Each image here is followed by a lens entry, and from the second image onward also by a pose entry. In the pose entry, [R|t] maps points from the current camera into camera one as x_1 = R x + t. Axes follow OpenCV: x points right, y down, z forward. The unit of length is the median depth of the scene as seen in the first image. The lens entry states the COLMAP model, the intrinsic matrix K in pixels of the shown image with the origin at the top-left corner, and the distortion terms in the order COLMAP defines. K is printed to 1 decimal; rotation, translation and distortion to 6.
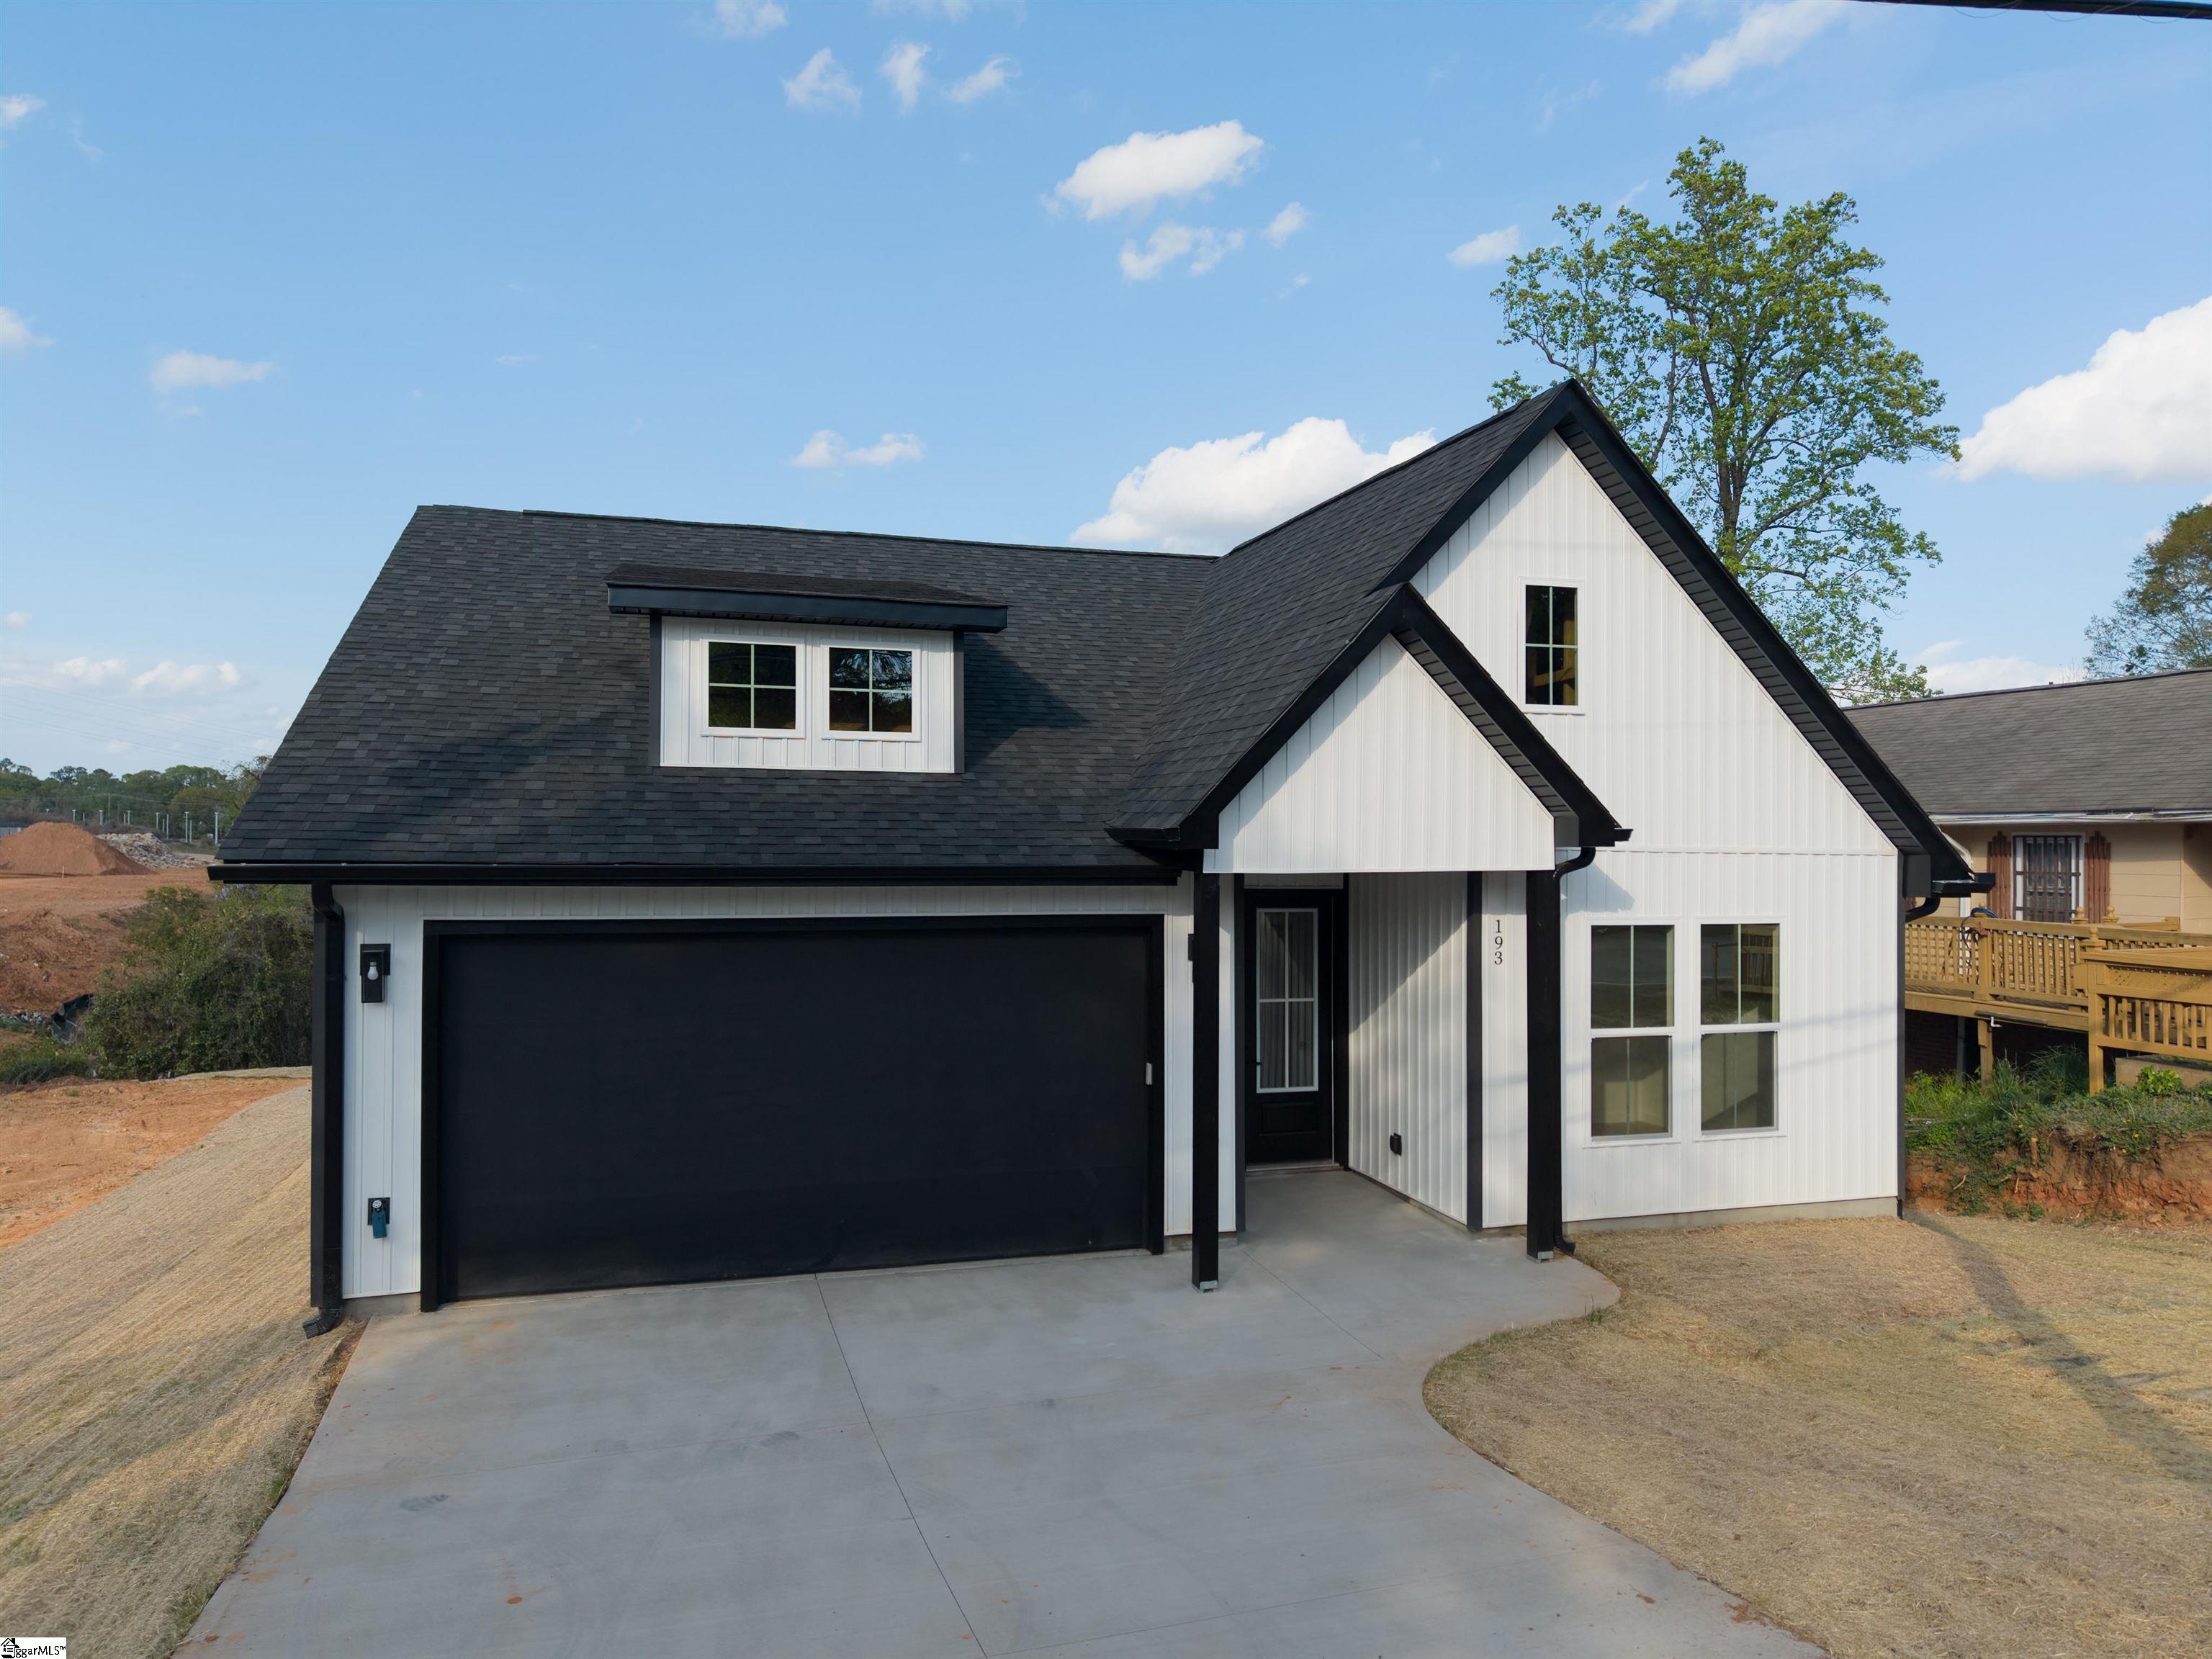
lens RADIAL K [[1519.9, 0, 1118.9], [0, 1519.9, 824.2], [0, 0, 1]] dist [0.003375, -0.001434]
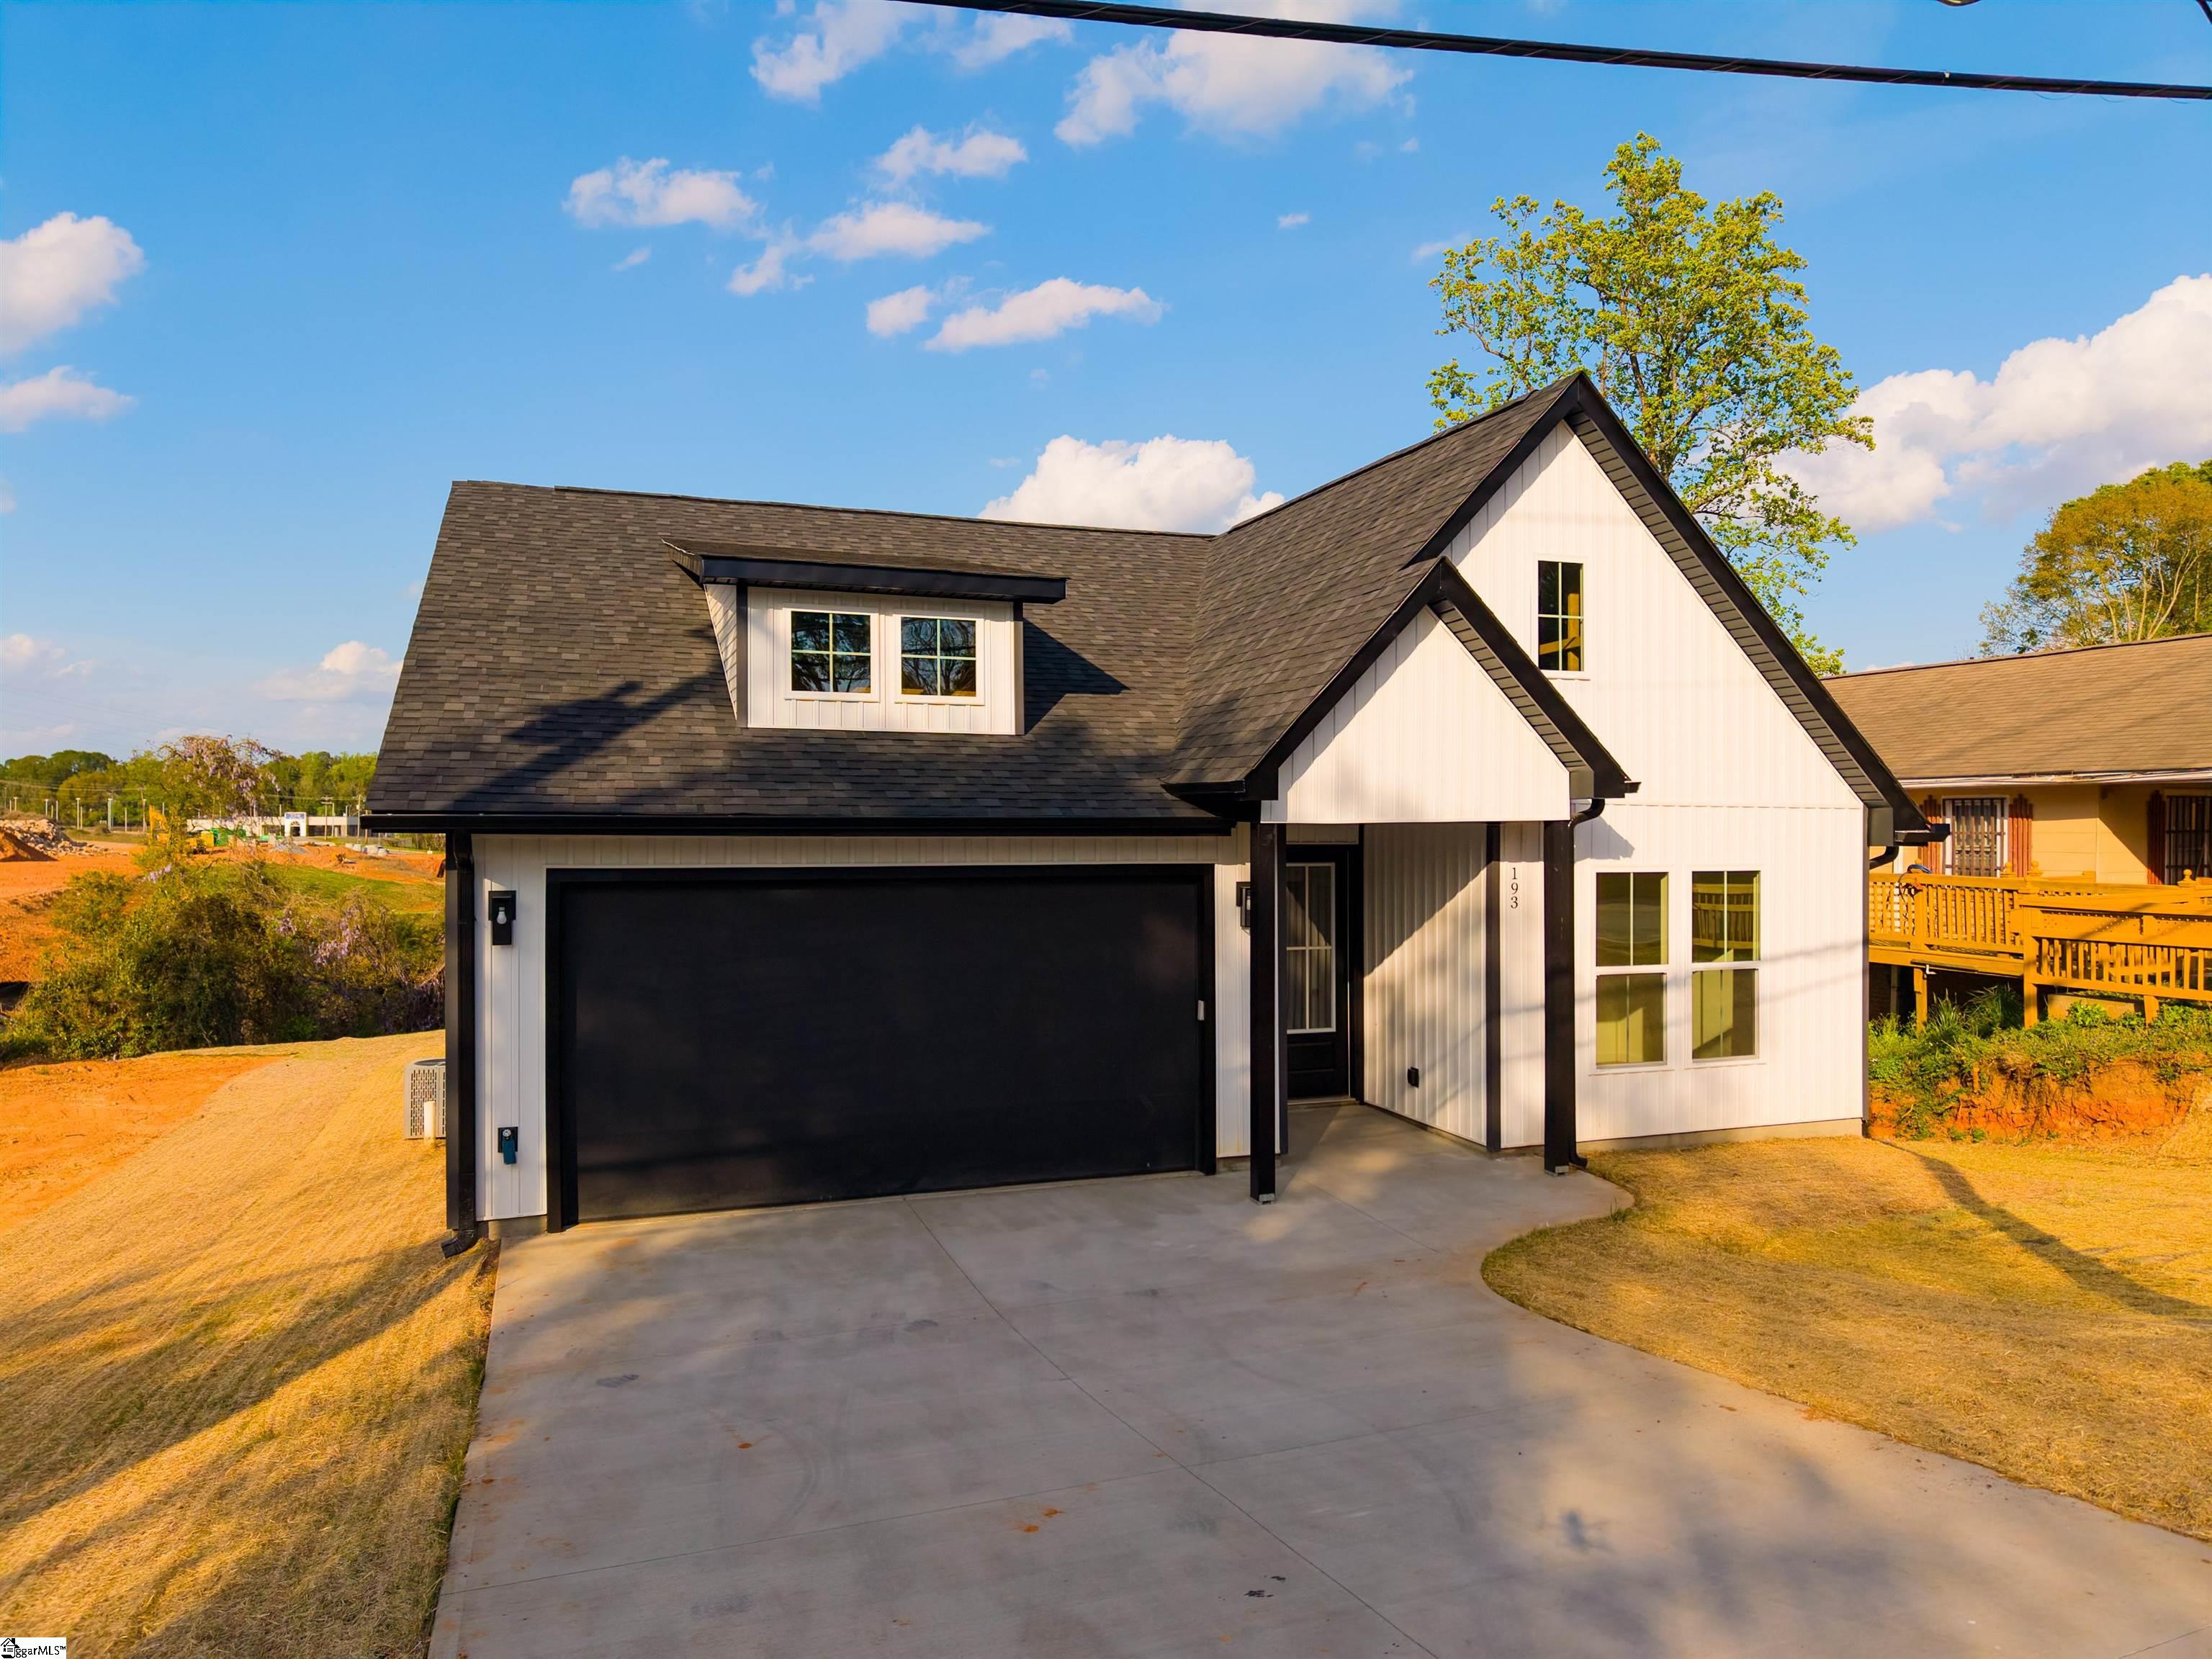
lens RADIAL K [[1531.5, 0, 1106.0], [0, 1531.5, 829.5], [0, 0, 1]] dist [0.006007, -0.002010]
pose [[0.998414, -0.005578, 0.056014, -0.102981], [0.004885, 0.999910, 0.012513, 0.020079], [-0.056079, -0.012219, 0.998352, -0.082437]]
